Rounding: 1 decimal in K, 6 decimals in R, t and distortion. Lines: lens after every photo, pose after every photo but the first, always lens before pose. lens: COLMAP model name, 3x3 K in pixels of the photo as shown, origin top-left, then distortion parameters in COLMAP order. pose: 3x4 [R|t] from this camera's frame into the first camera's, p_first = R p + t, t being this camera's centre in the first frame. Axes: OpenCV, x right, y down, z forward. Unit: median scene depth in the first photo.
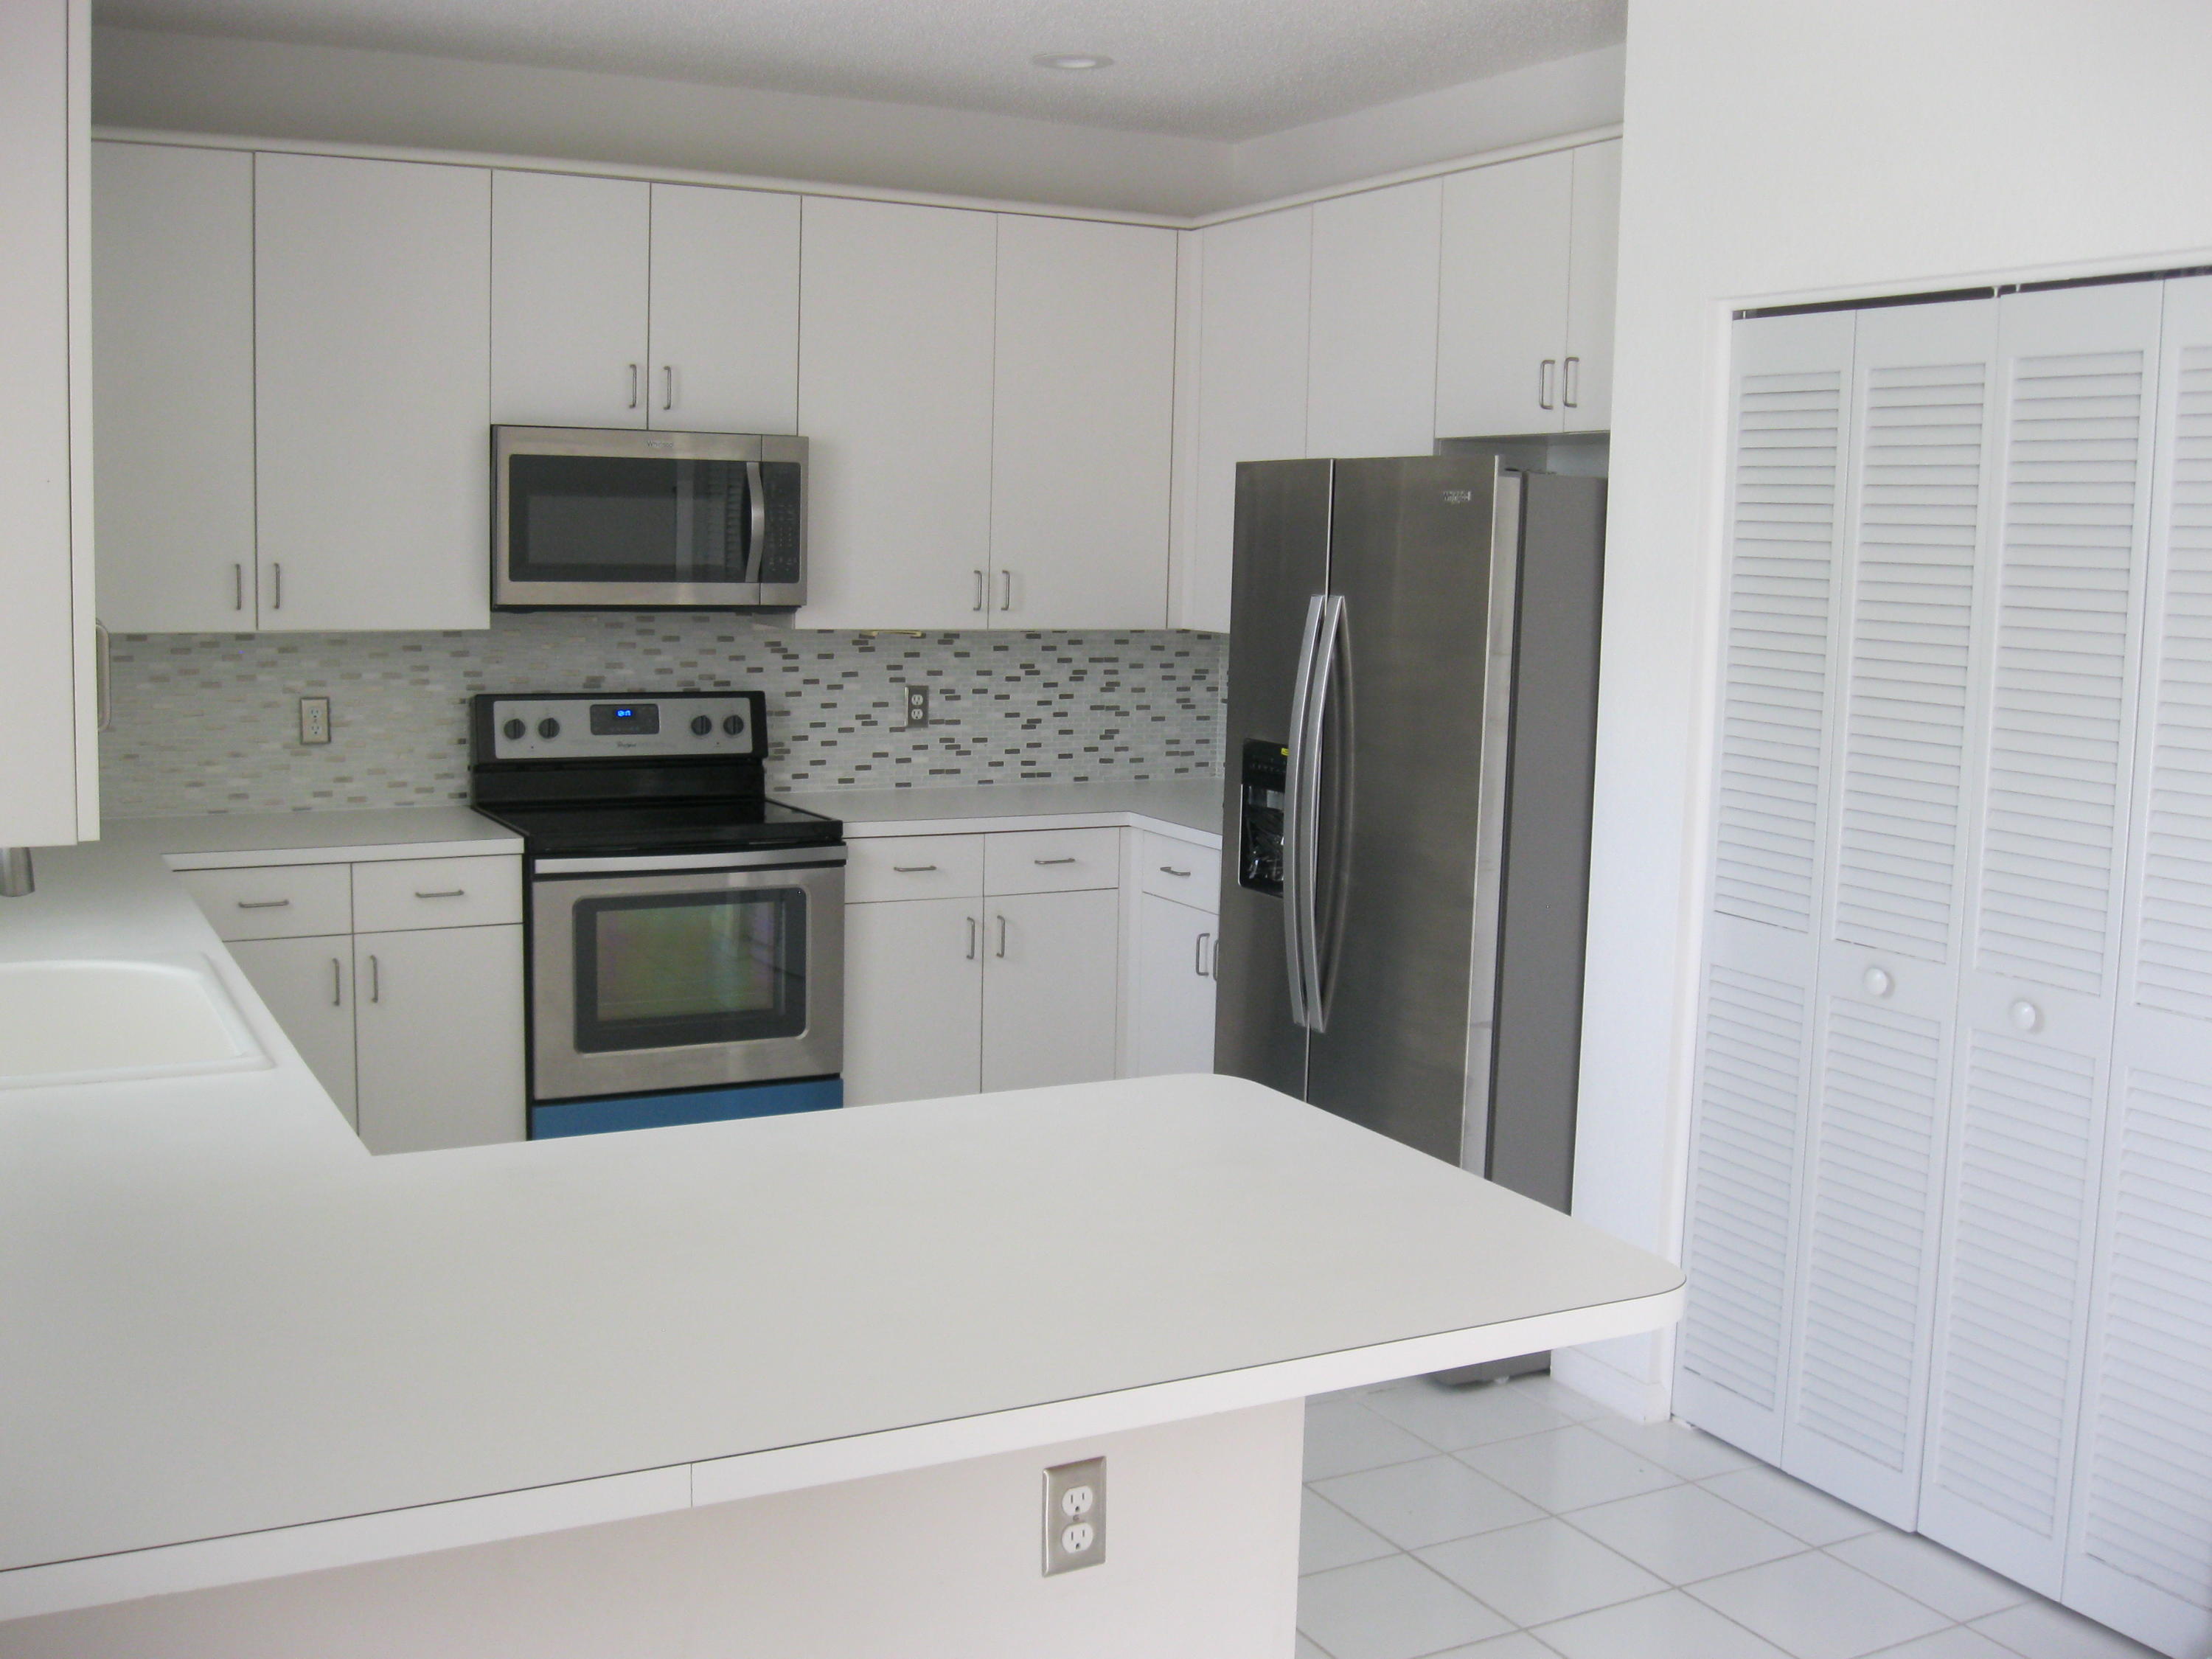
lens RADIAL K [[2268.7, 0, 1098.2], [0, 2268.7, 827.8], [0, 0, 1]] dist [-0.099577, 0.000000]
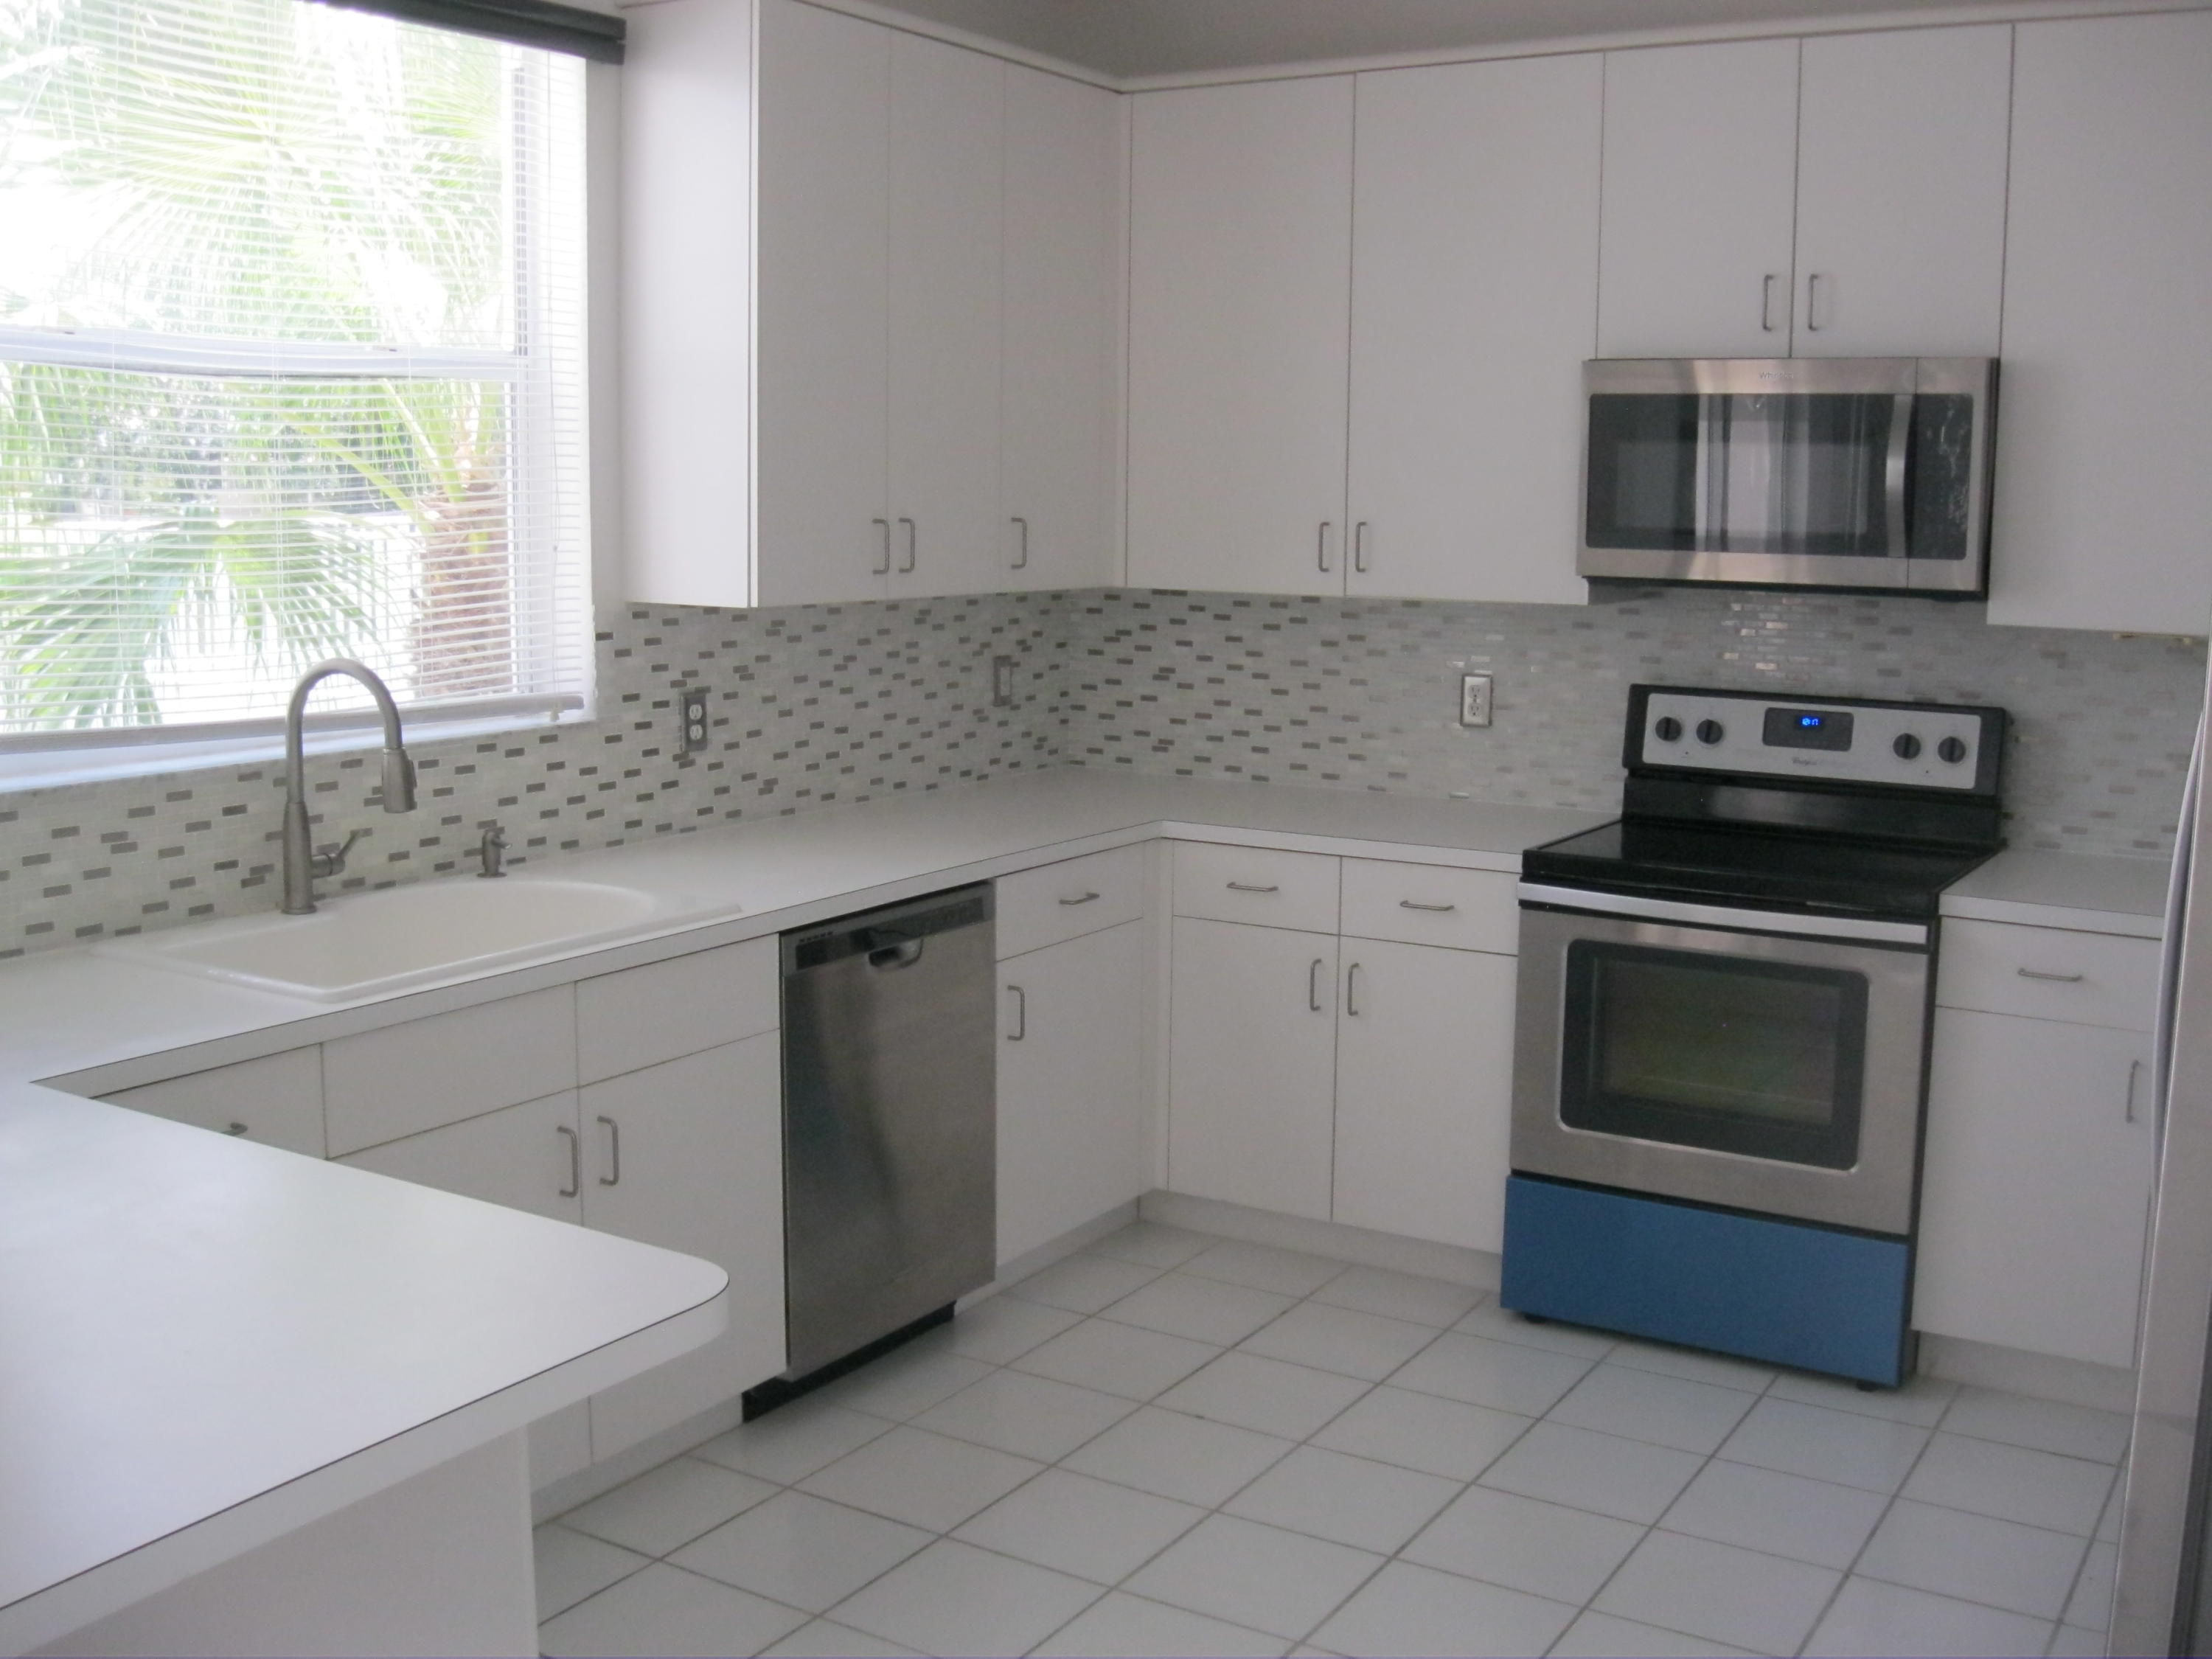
lens RADIAL K [[2268.7, 0, 1102.8], [0, 2268.7, 830.6], [0, 0, 1]] dist [-0.099577, 0.000000]
pose [[0.507539, 0.114440, -0.853995, 0.347602], [-0.108440, 0.991743, 0.068451, -0.041031], [0.854777, 0.057866, 0.515759, 0.397644]]
